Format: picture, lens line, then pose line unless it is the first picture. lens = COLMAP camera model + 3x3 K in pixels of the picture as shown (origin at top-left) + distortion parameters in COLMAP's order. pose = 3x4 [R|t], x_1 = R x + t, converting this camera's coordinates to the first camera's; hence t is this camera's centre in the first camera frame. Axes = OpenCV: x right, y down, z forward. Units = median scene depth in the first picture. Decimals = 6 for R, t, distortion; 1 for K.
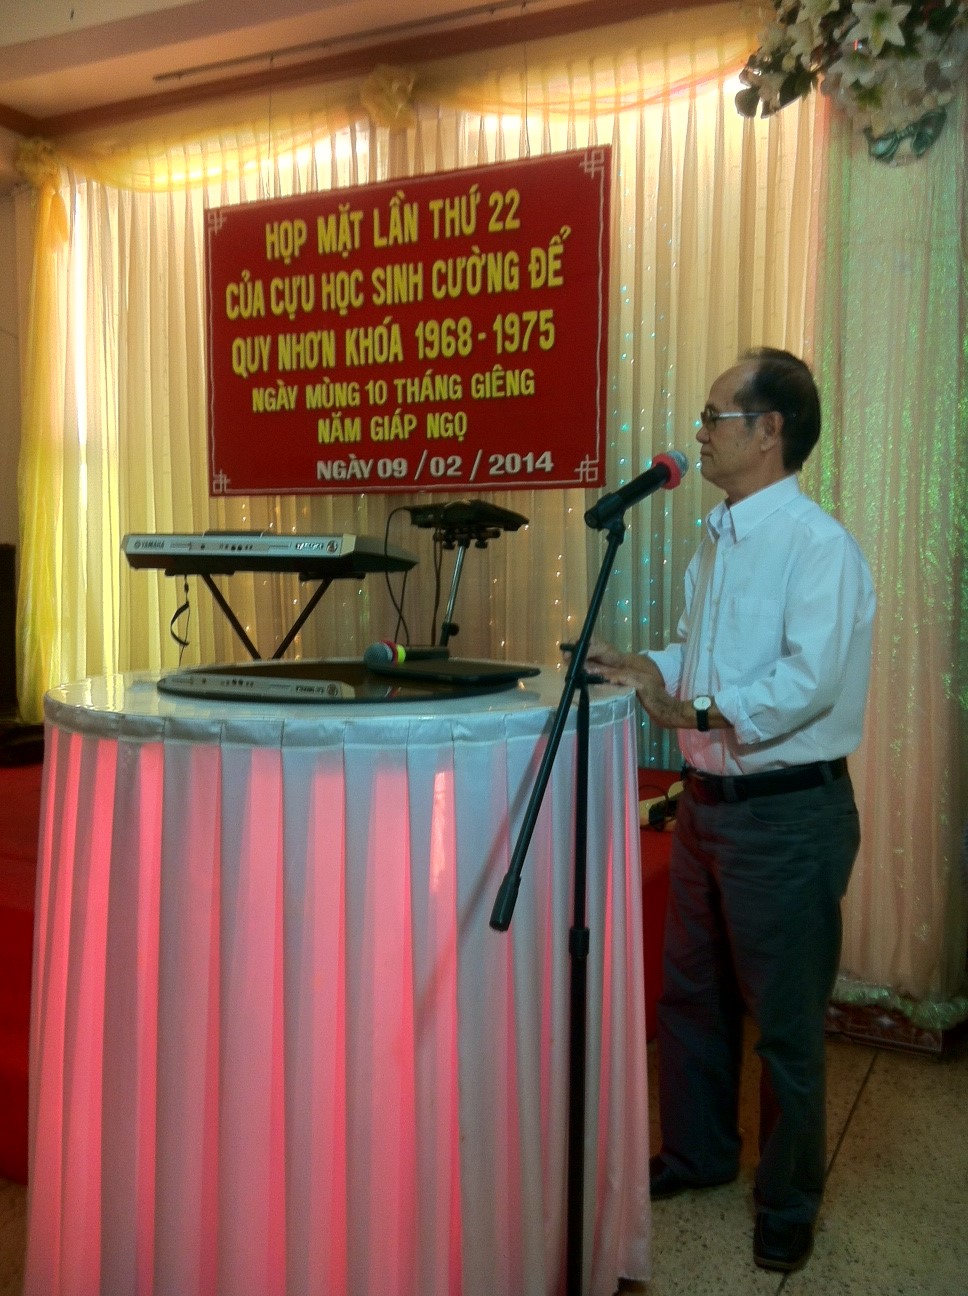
lens RADIAL K [[1236.8, 0, 475.9], [0, 1236.8, 646.0], [0, 0, 1]] dist [0.048894, 0.000000]
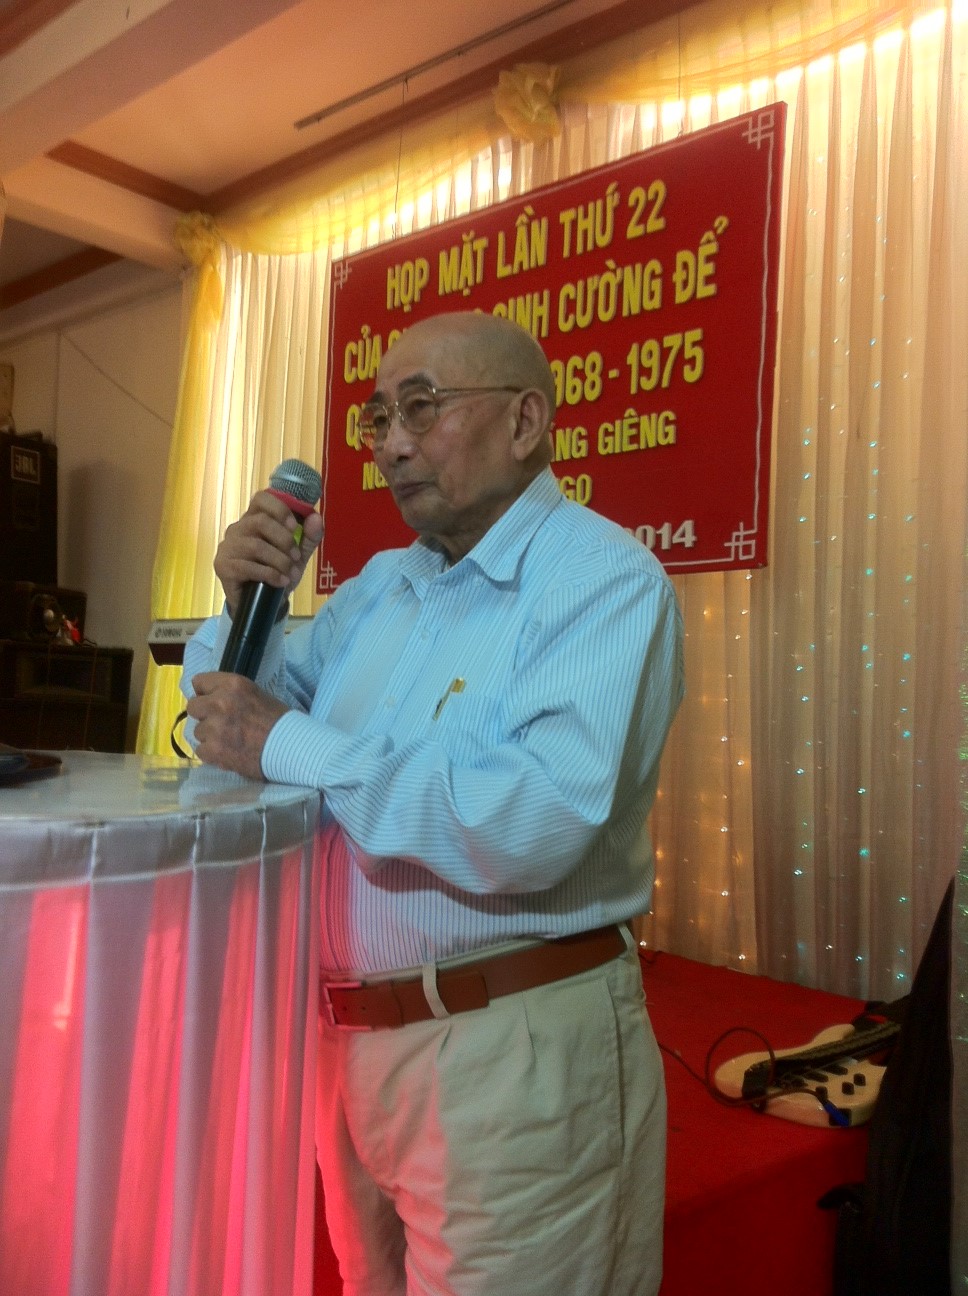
lens RADIAL K [[1236.8, 0, 463.9], [0, 1236.8, 633.3], [0, 0, 1]] dist [0.048894, 0.000000]
pose [[0.952848, 0.019303, -0.302834, 0.145017], [-0.060400, 0.990070, -0.126938, 0.006065], [0.297376, 0.139244, 0.944552, 0.279967]]
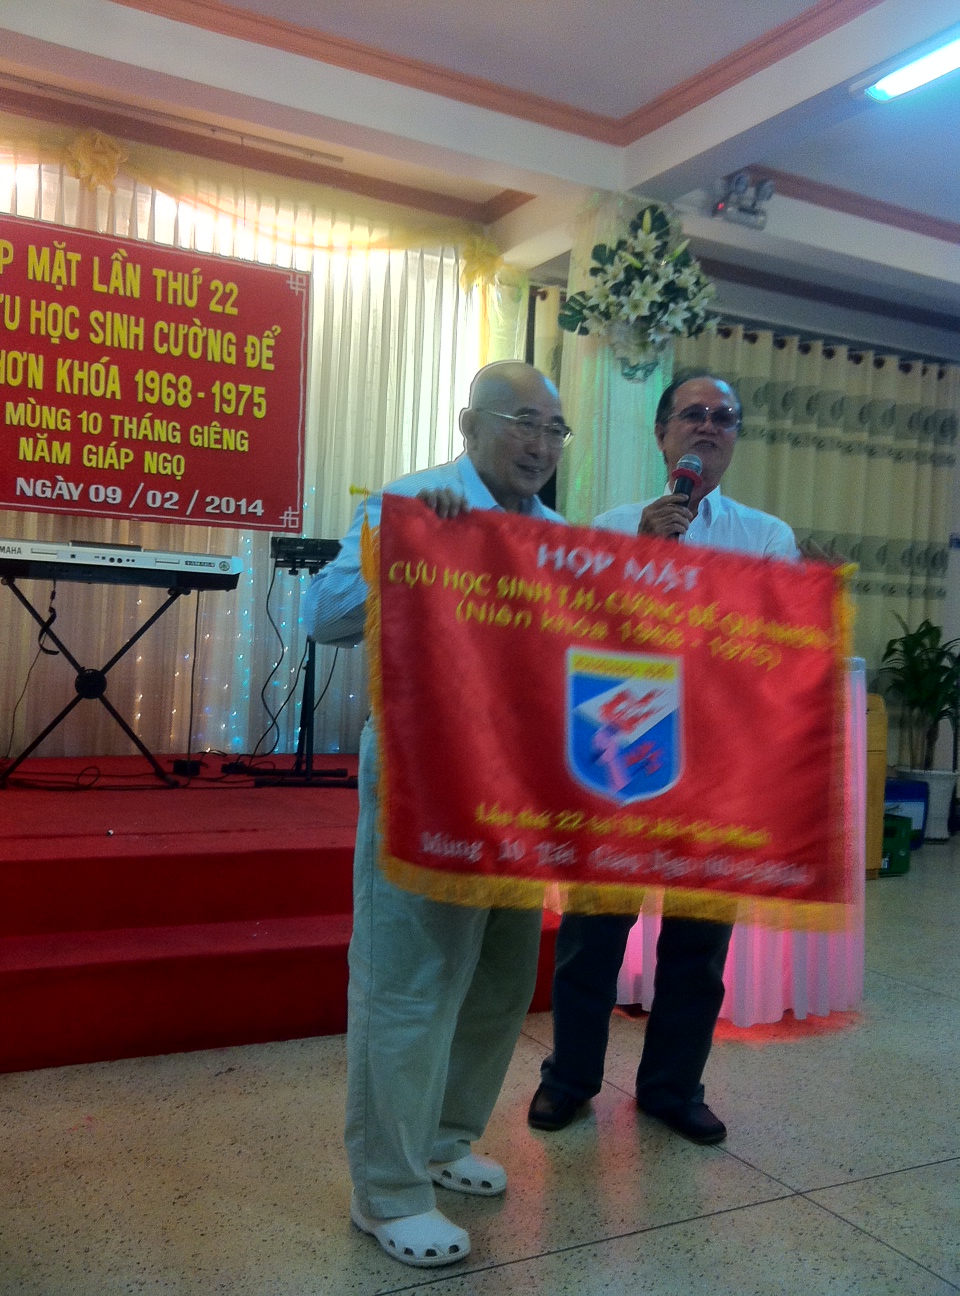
lens RADIAL K [[1236.8, 0, 473.7], [0, 1236.8, 641.8], [0, 0, 1]] dist [0.048894, 0.000000]
pose [[0.573274, 0.022098, 0.819066, -0.789670], [0.015020, 0.999185, -0.037470, 0.032524], [-0.819226, 0.033783, 0.572474, 0.115572]]
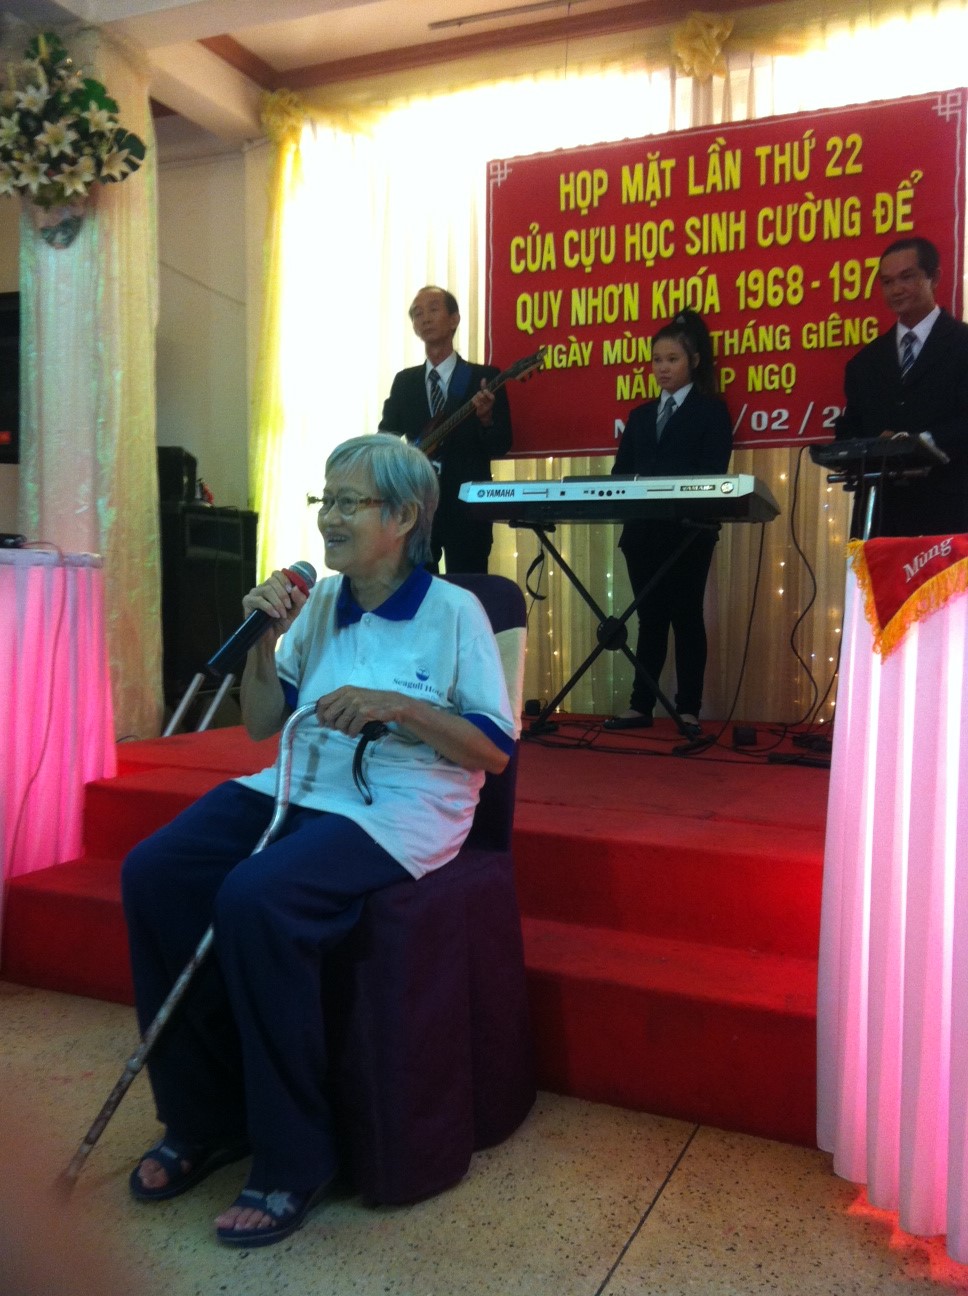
lens RADIAL K [[1236.8, 0, 483.2], [0, 1236.8, 645.6], [0, 0, 1]] dist [0.048894, 0.000000]
pose [[0.997844, 0.002076, 0.065593, -0.308742], [0.000041, 0.999479, -0.032261, 0.061147], [-0.065625, 0.032194, 0.997325, 0.056310]]
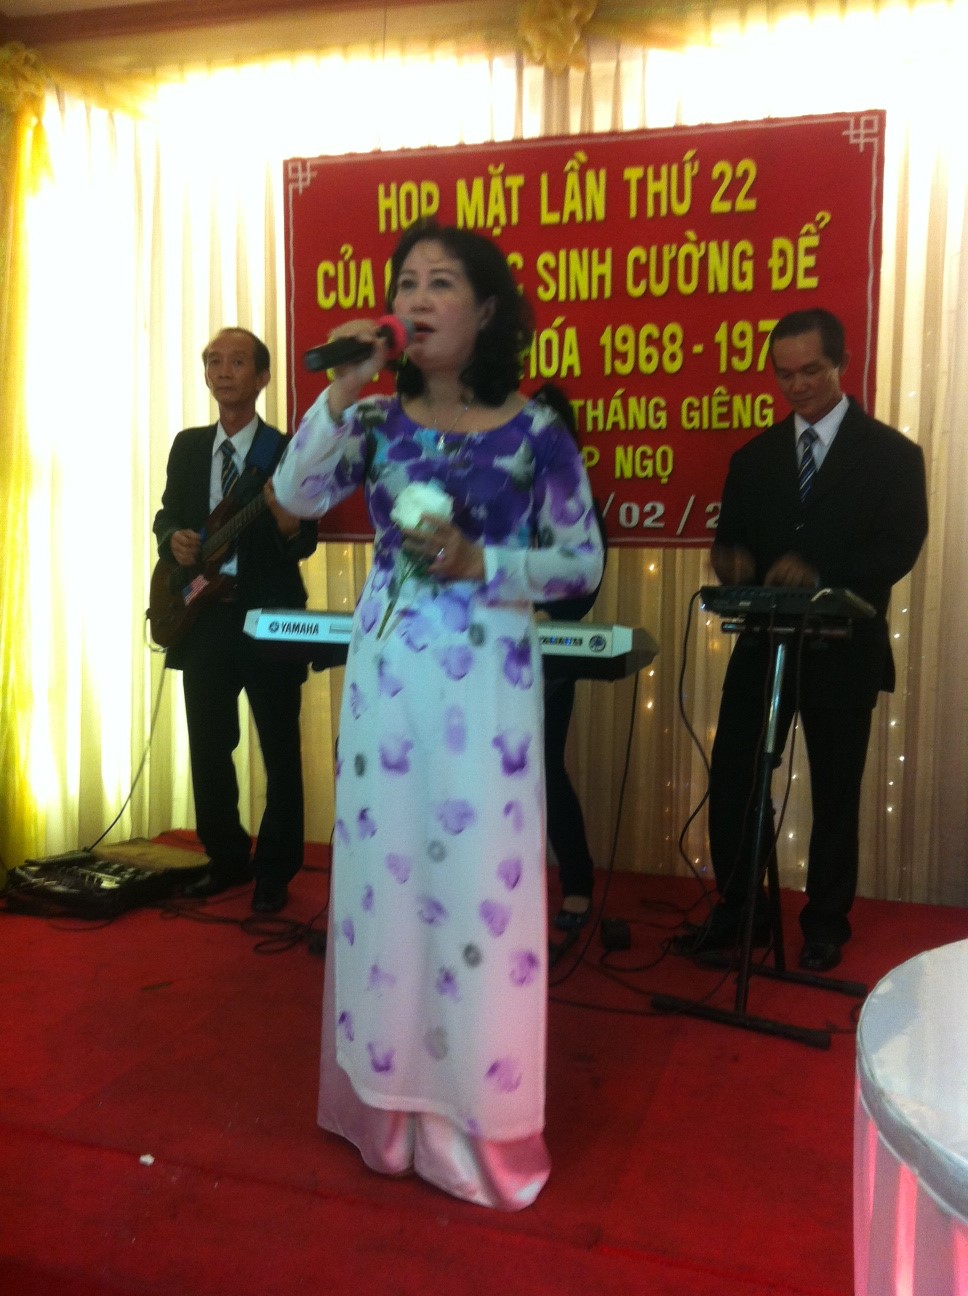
lens RADIAL K [[1236.8, 0, 492.9], [0, 1236.8, 648.7], [0, 0, 1]] dist [0.048894, 0.000000]
pose [[0.980998, -0.011425, 0.193683, -0.265471], [0.006676, 0.999661, 0.025153, -0.081224], [-0.193905, -0.023382, 0.980742, 0.255604]]
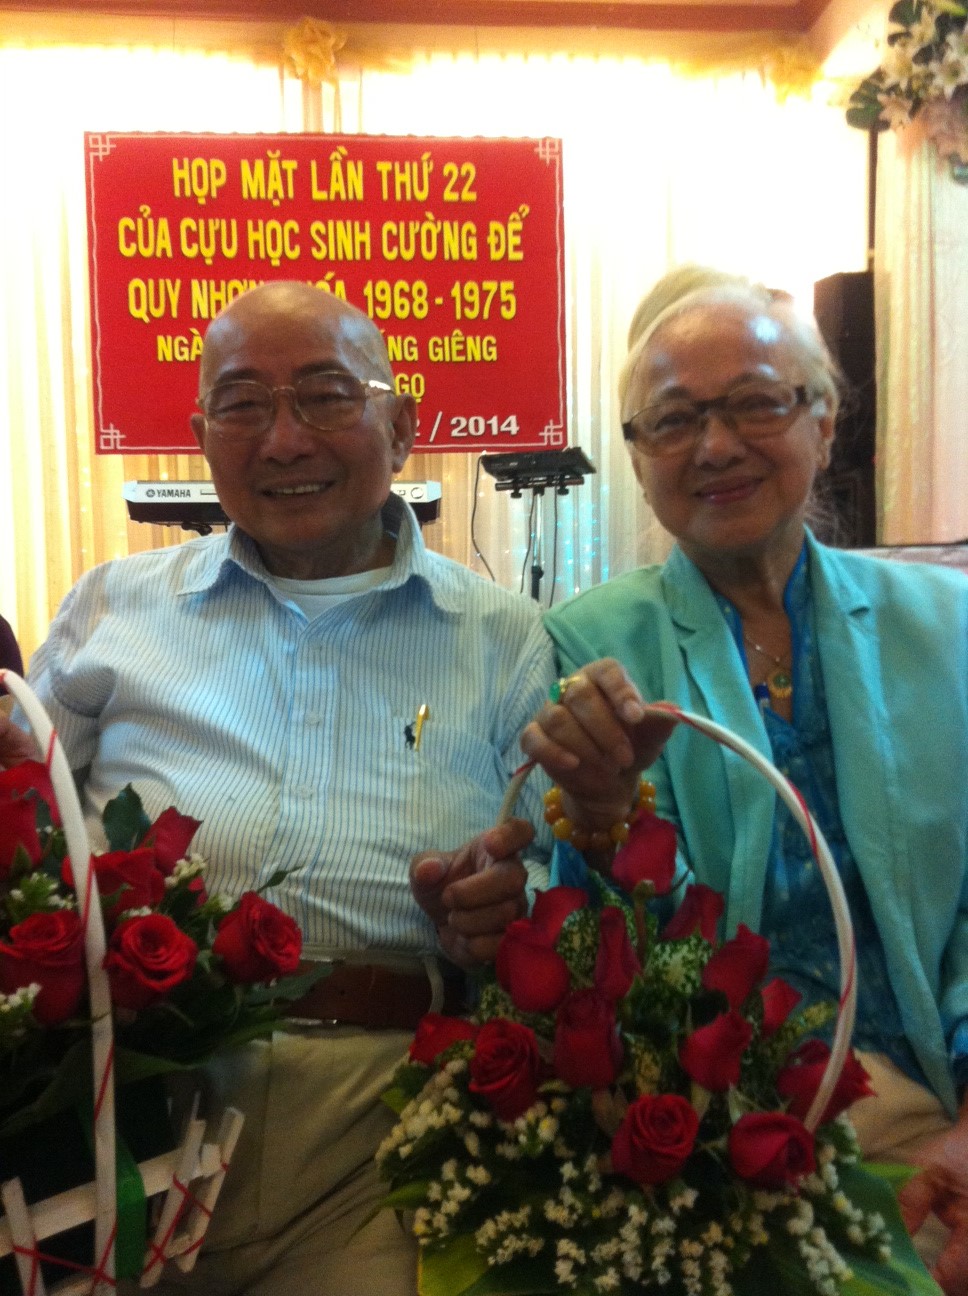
lens RADIAL K [[1236.8, 0, 475.4], [0, 1236.8, 642.6], [0, 0, 1]] dist [0.048894, 0.000000]
pose [[0.856303, -0.041135, 0.514833, -0.497009], [0.053291, 0.998540, -0.008855, 0.042028], [-0.513717, 0.035019, 0.857245, 0.111456]]
